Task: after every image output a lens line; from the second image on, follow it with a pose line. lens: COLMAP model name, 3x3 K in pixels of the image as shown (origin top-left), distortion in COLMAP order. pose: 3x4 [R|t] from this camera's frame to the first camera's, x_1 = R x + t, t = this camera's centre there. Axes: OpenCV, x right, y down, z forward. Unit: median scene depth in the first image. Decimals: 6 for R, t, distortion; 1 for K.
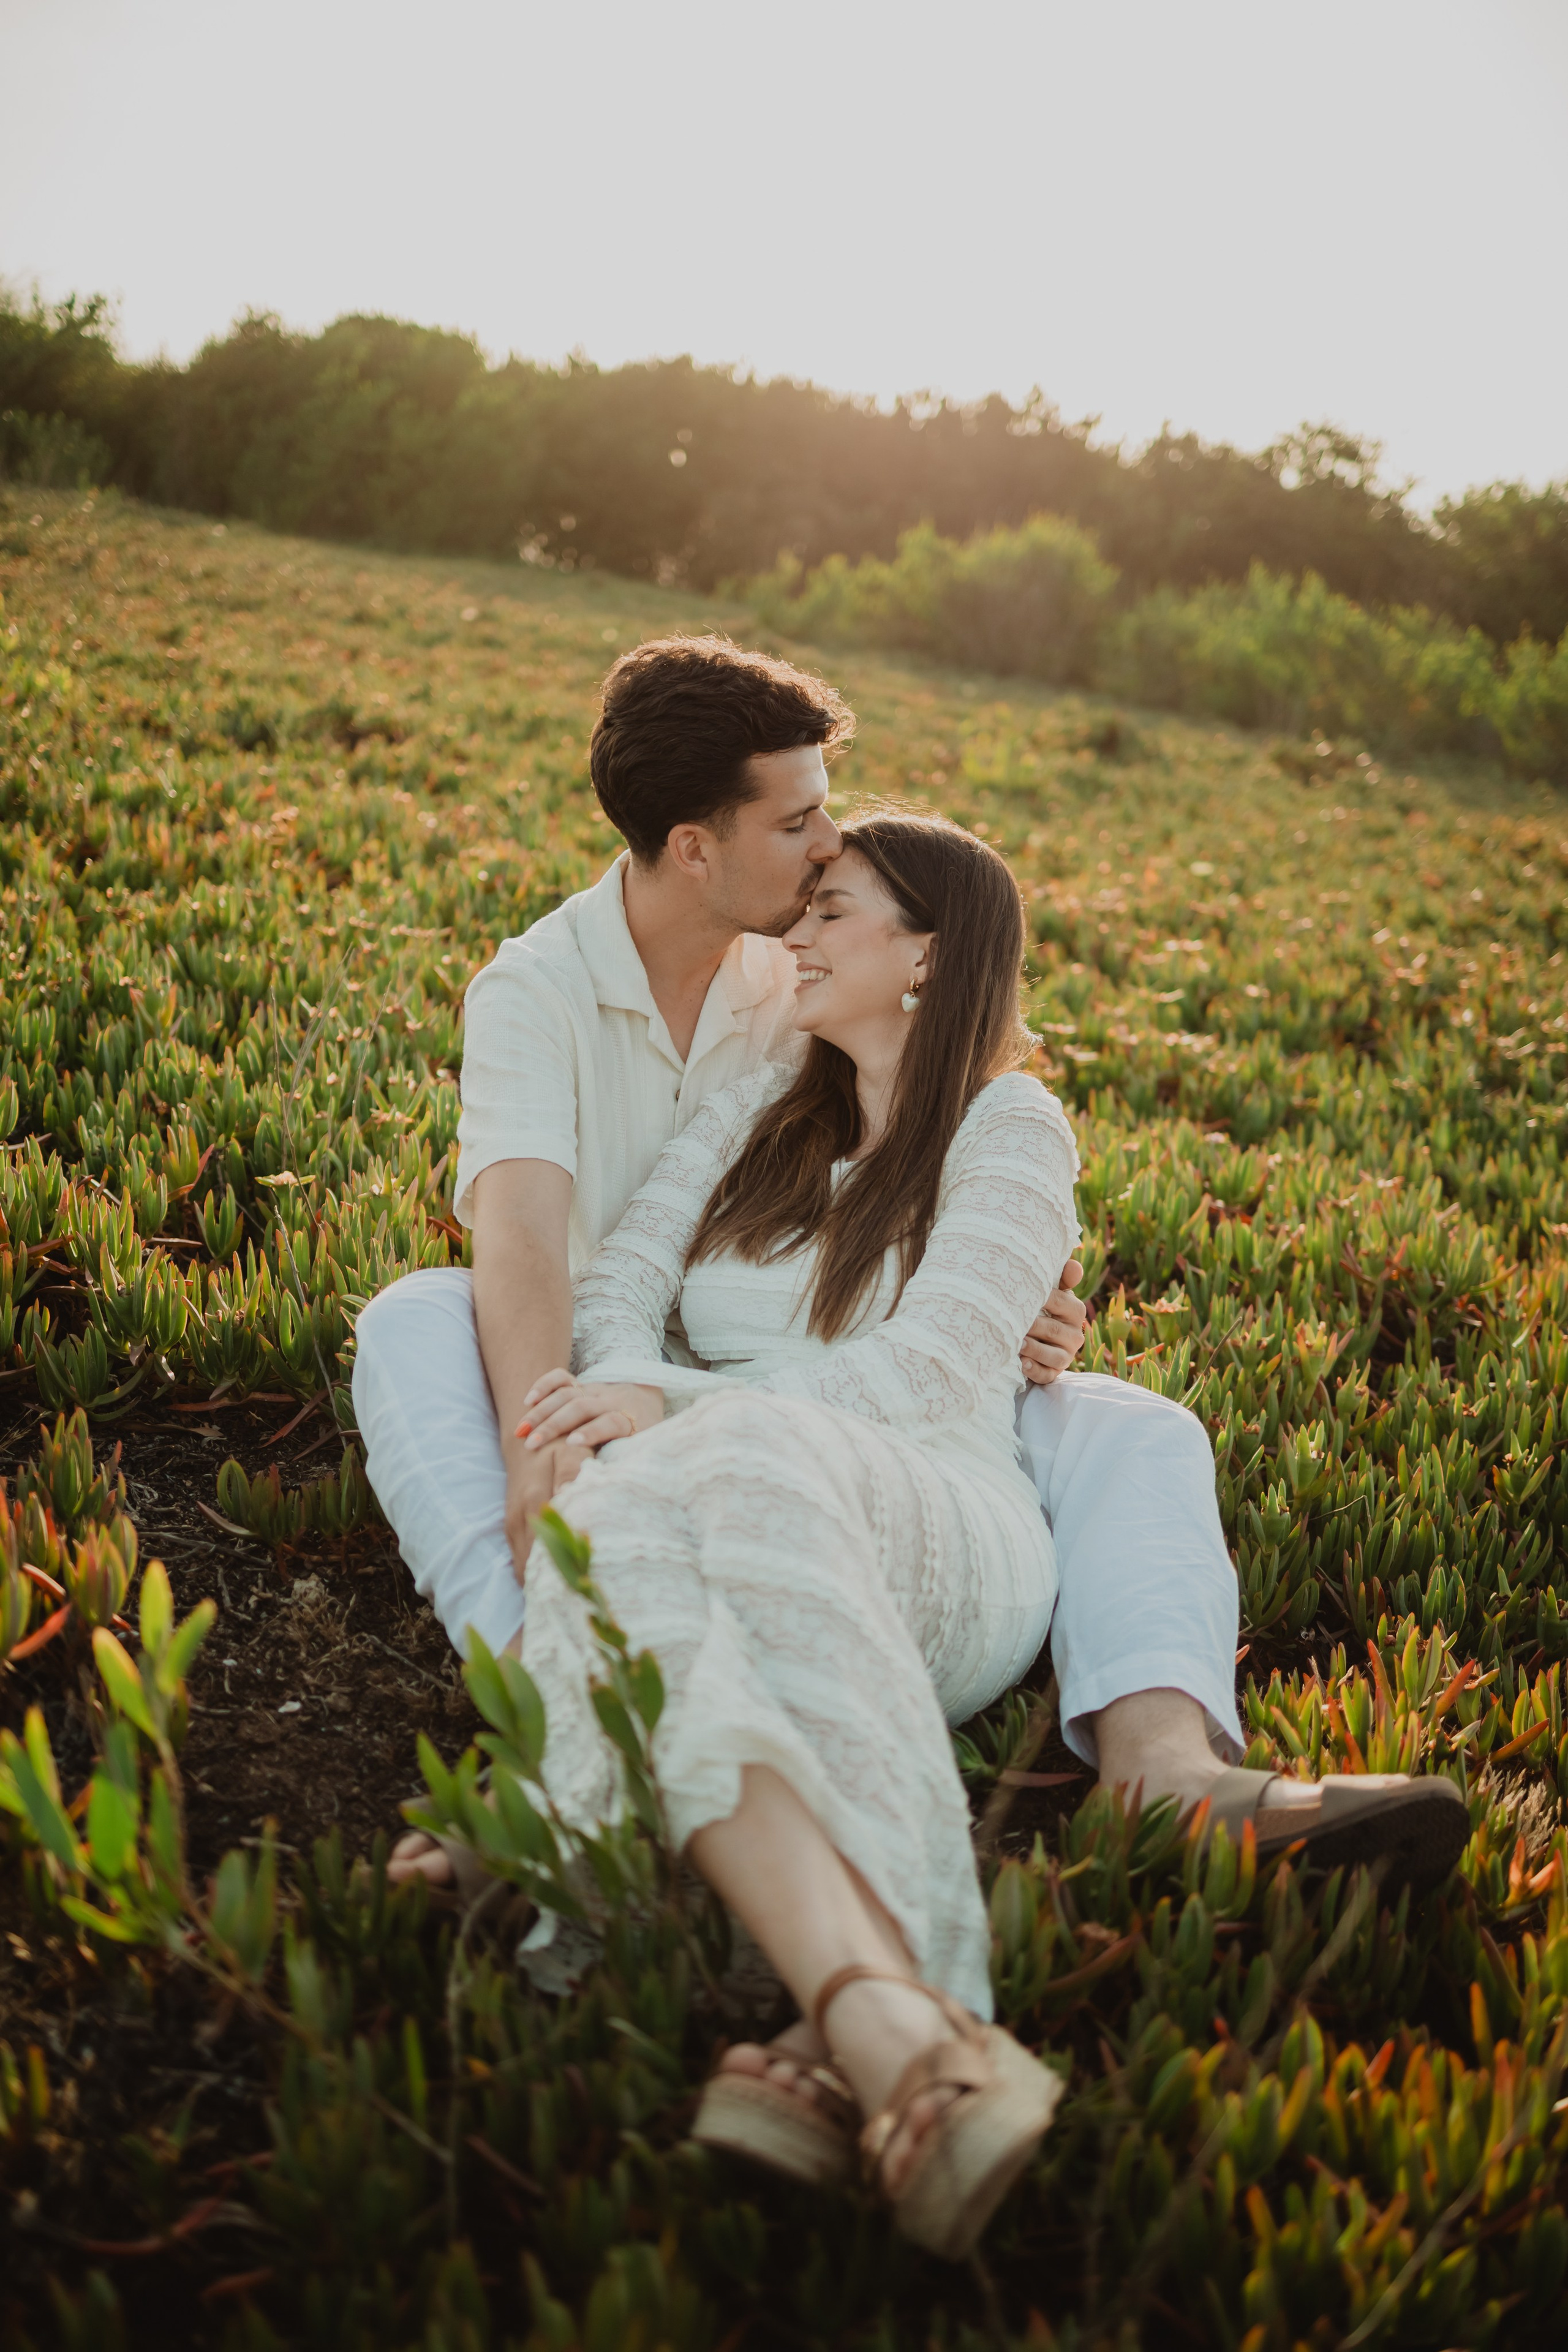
lens RADIAL K [[2383.3, 0, 784.0], [0, 2383.3, 1176.0], [0, 0, 1]] dist [-0.084650, 0.064503]
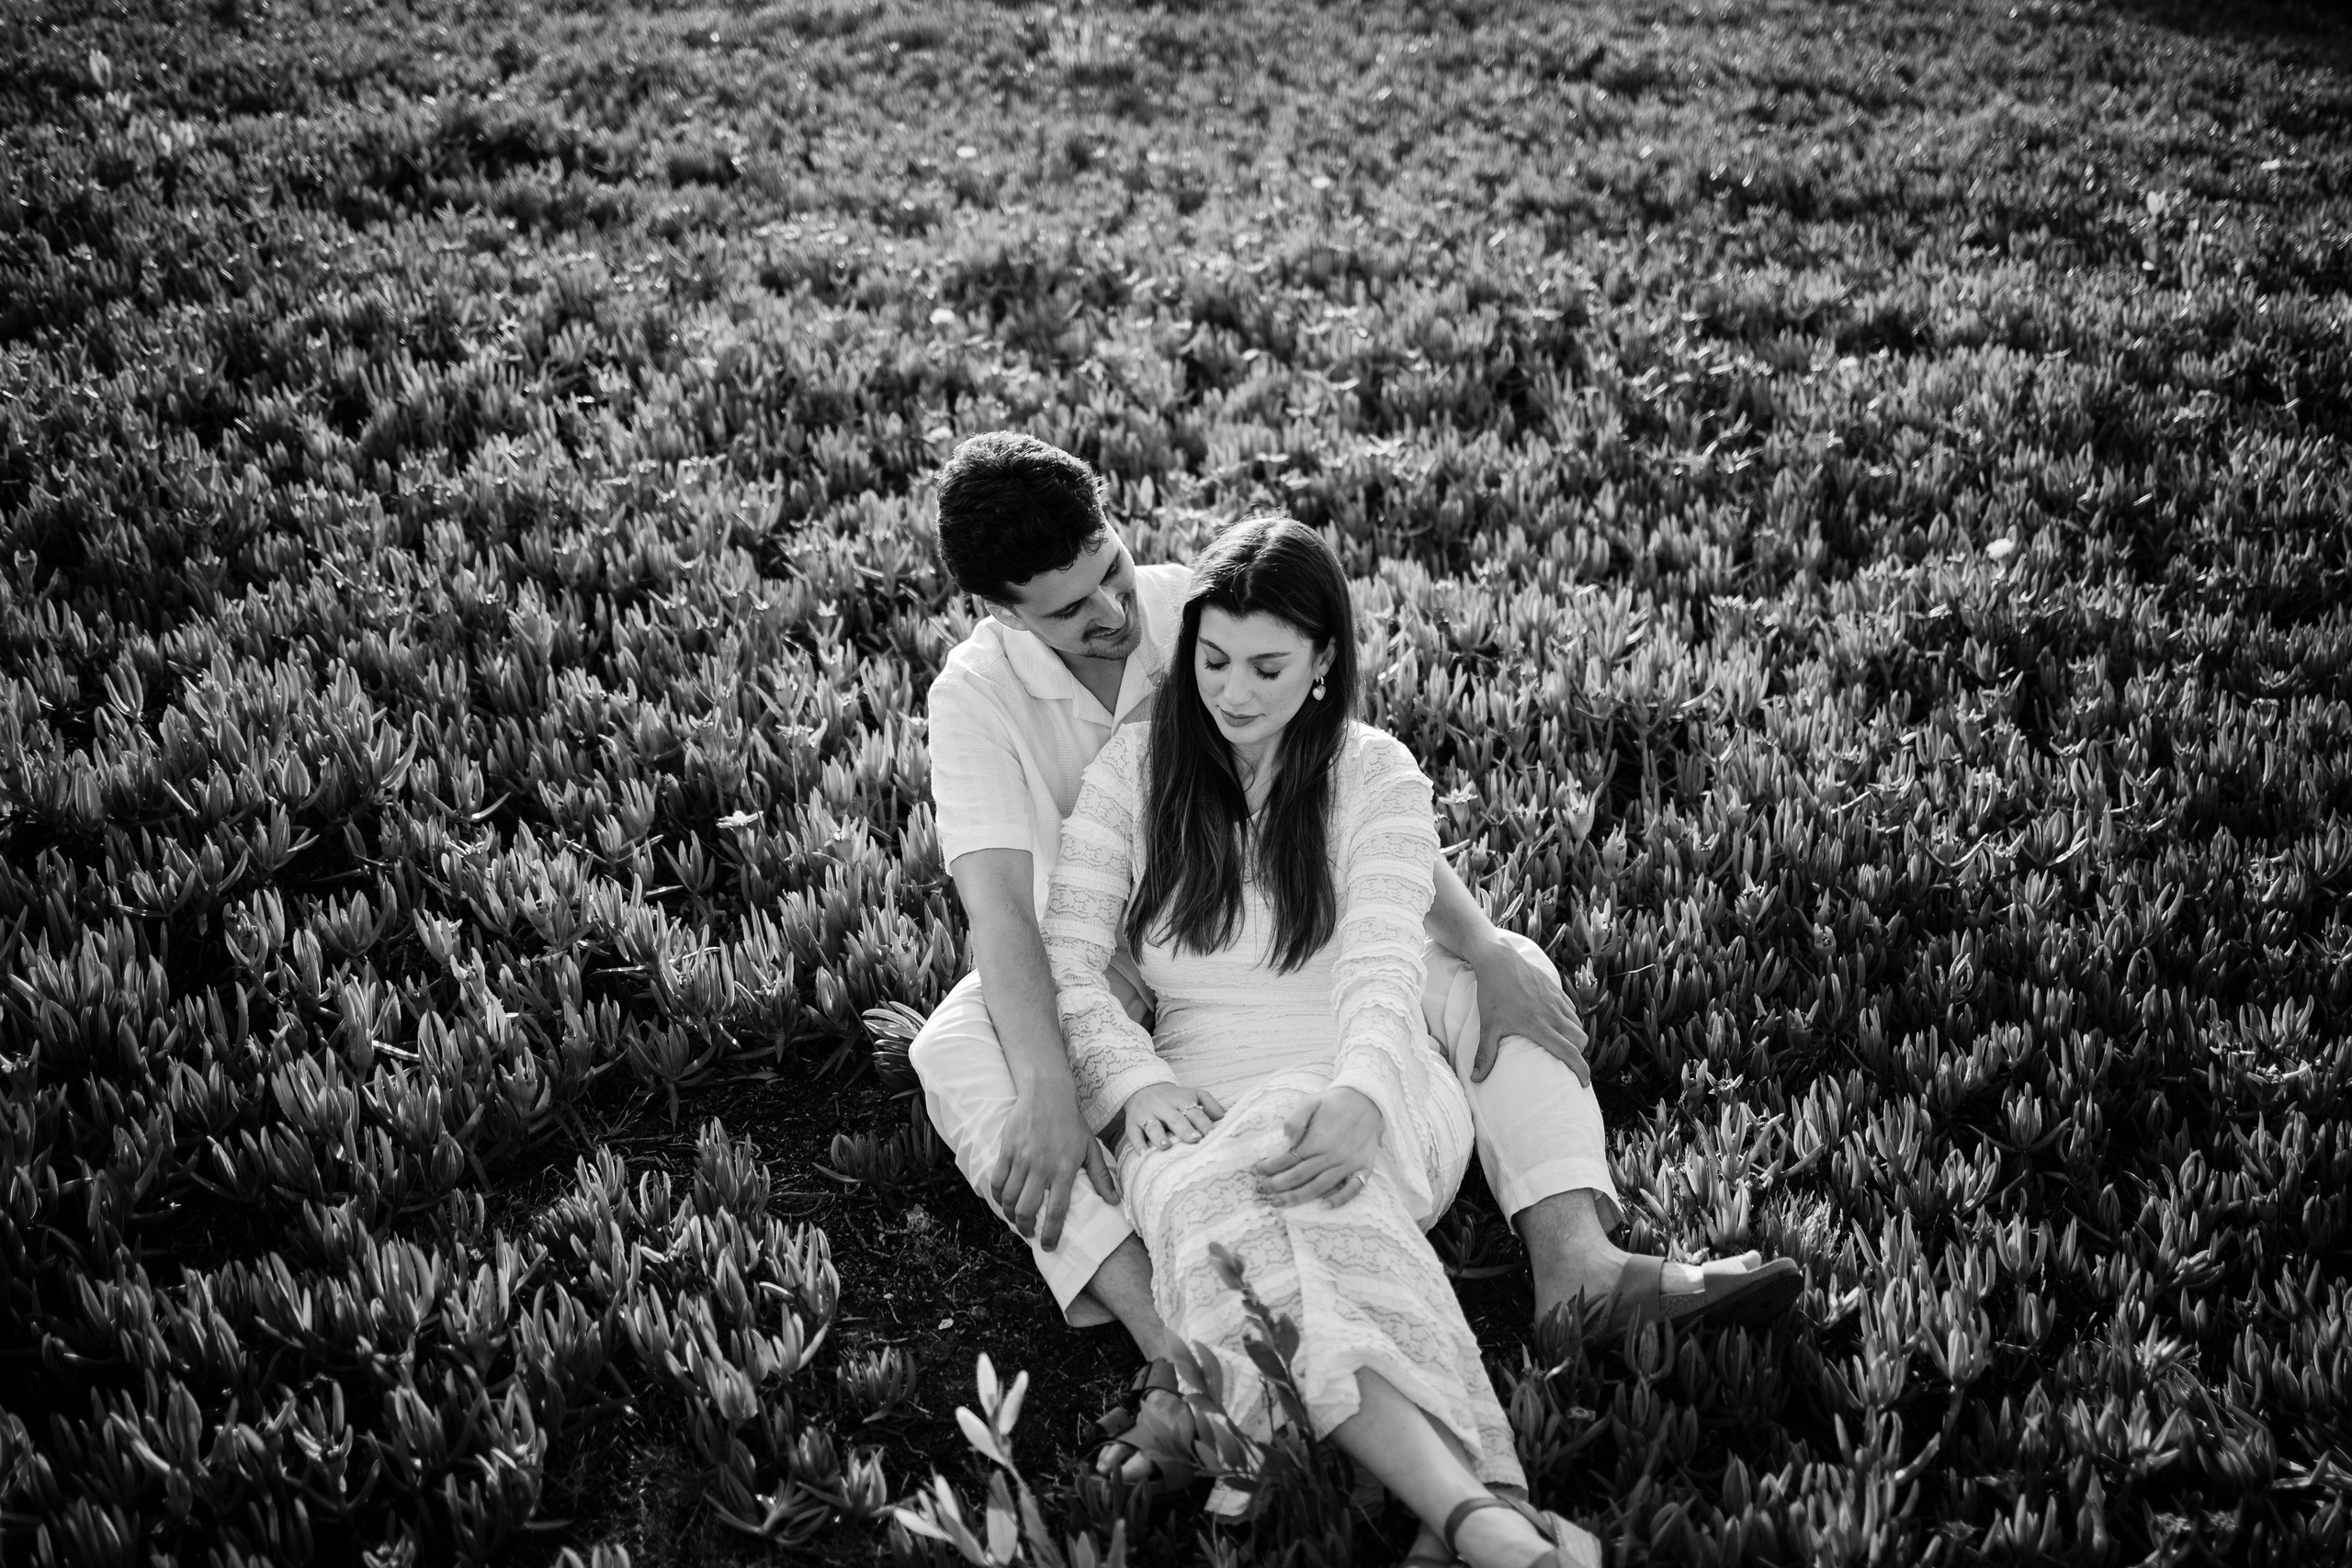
lens RADIAL K [[2448.4, 0, 1199.1], [0, 2448.4, 604.2], [0, 0, 1]] dist [-0.089077, 0.081472]
pose [[0.979272, -0.152981, 0.132756, -0.114375], [0.135356, 0.981834, 0.132967, -0.209305], [-0.150685, -0.112241, 0.982189, -0.203522]]
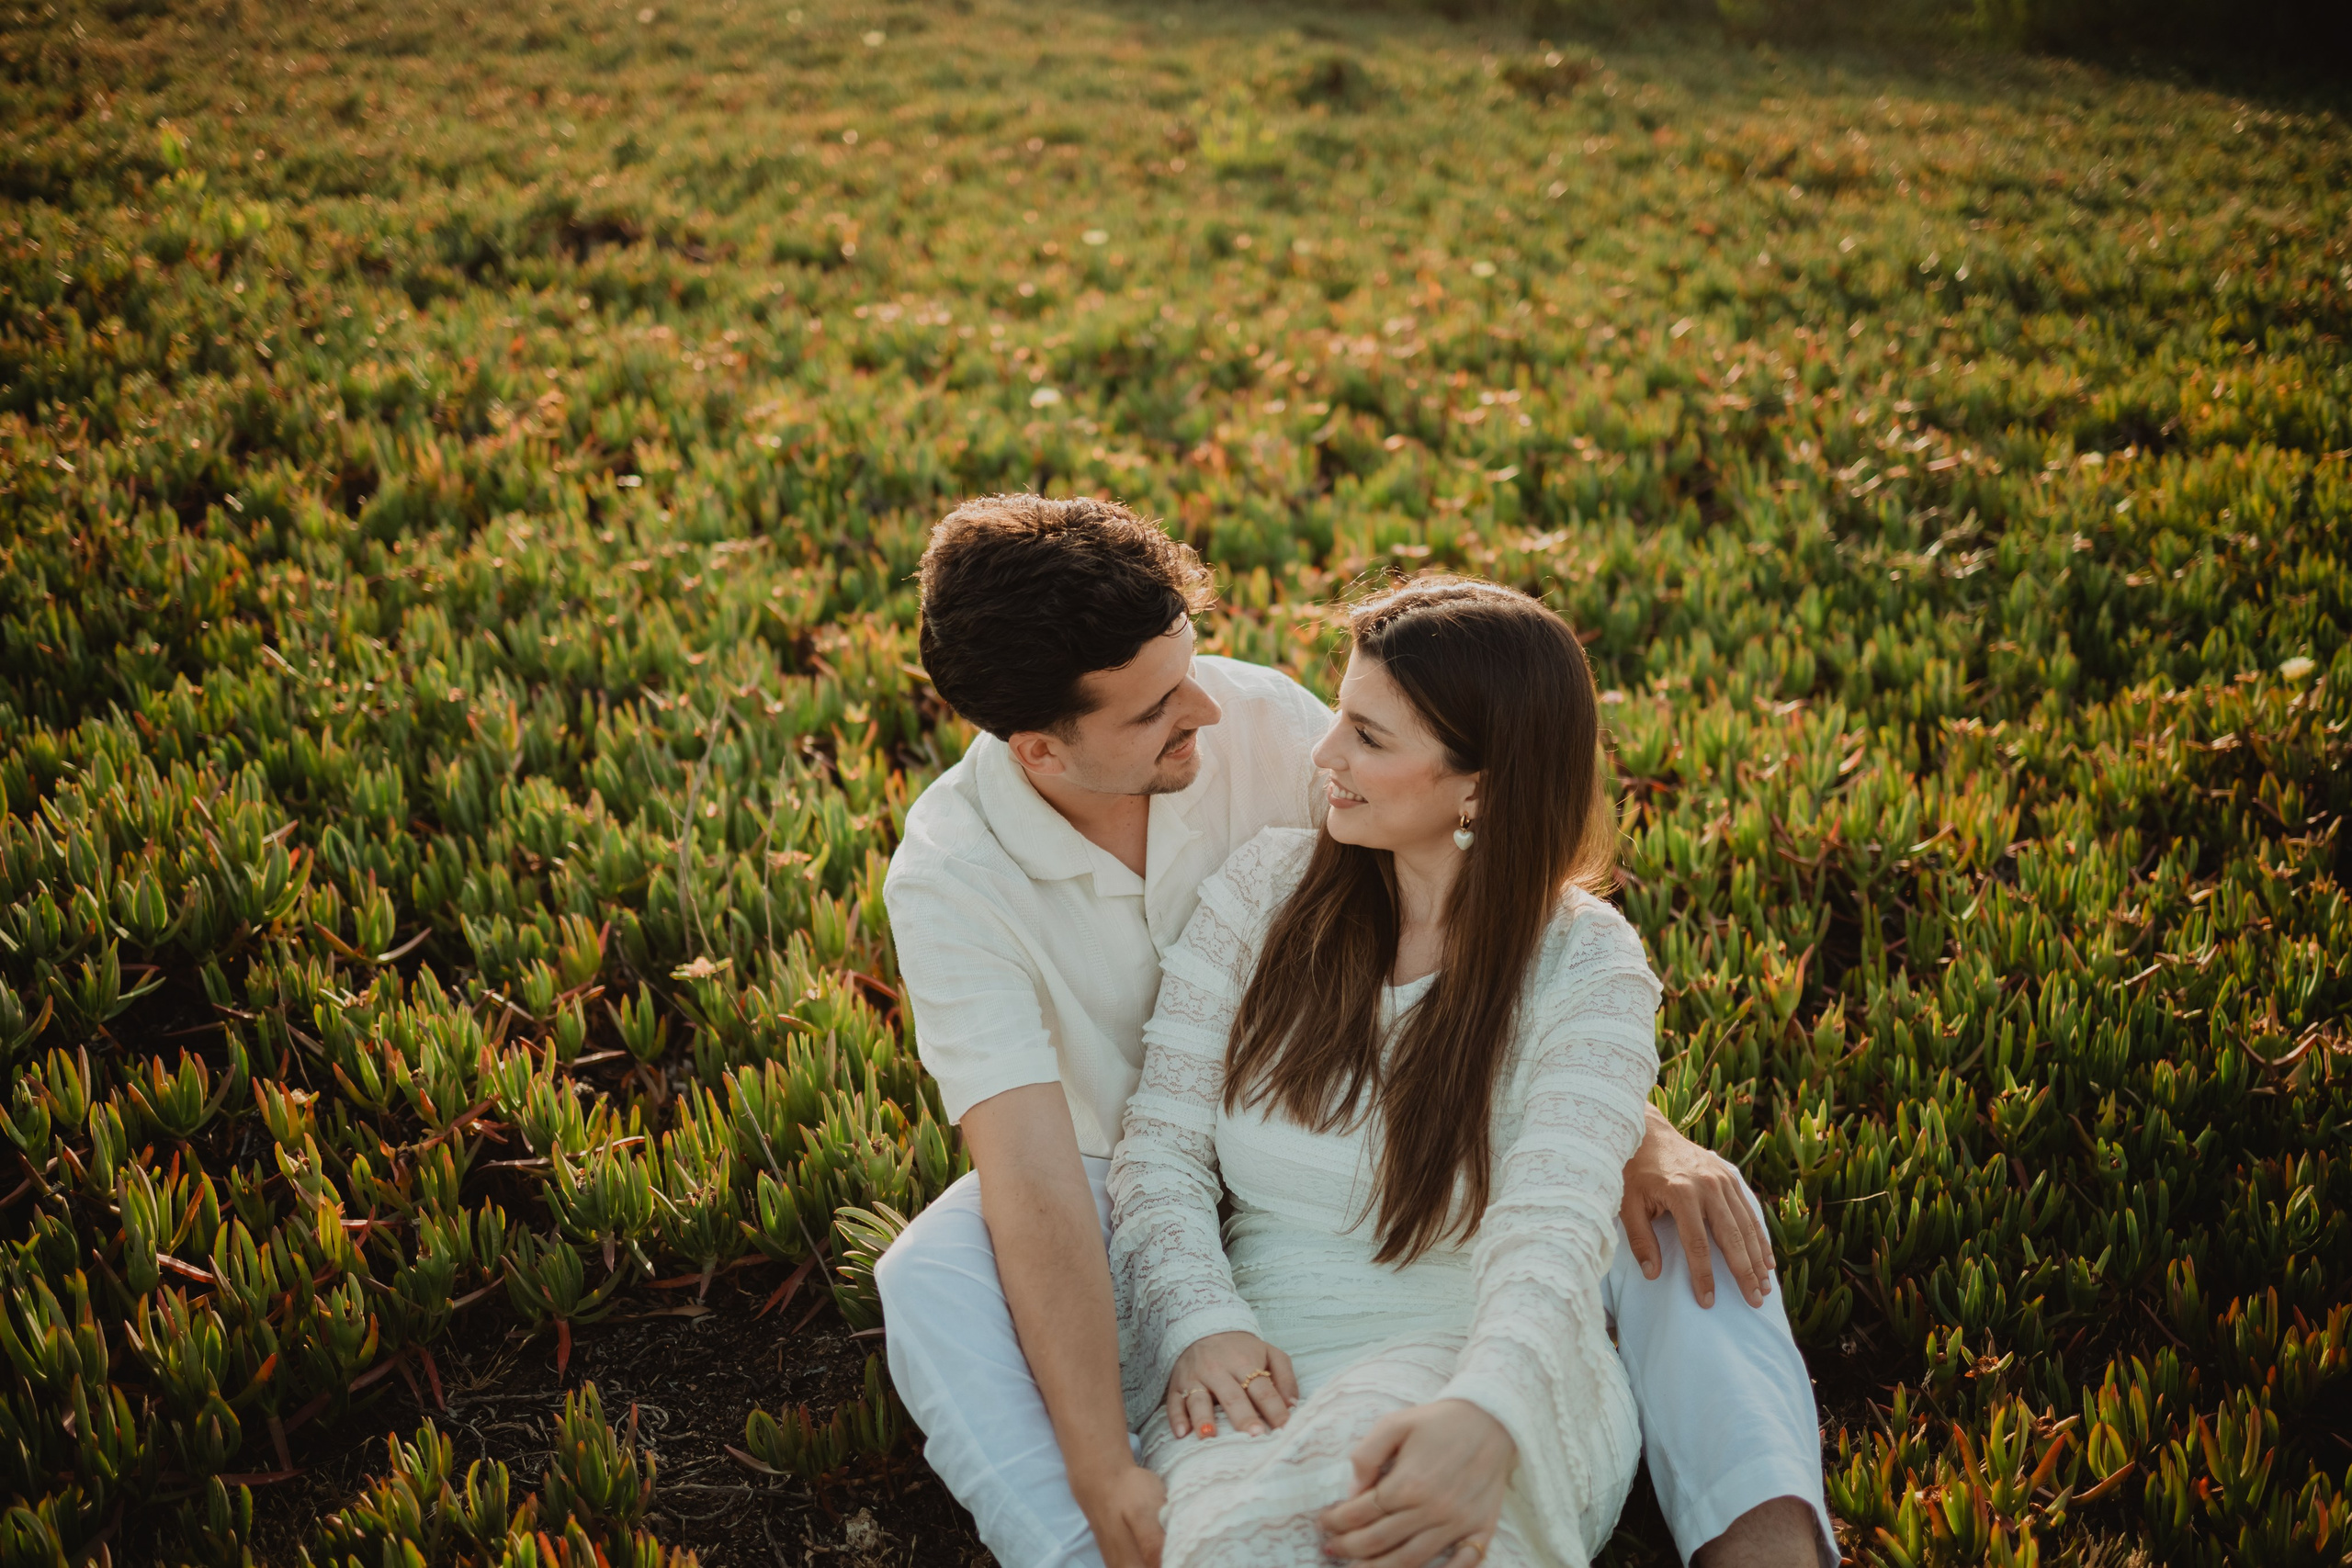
lens RADIAL K [[2383.1, 0, 1176.0], [0, 2383.1, 784.0], [0, 0, 1]] dist [-0.084650, 0.064503]
pose [[0.989192, -0.137934, 0.049731, -0.053398], [0.130170, 0.982239, 0.135137, -0.152518], [-0.067488, -0.127203, 0.989578, 0.058119]]
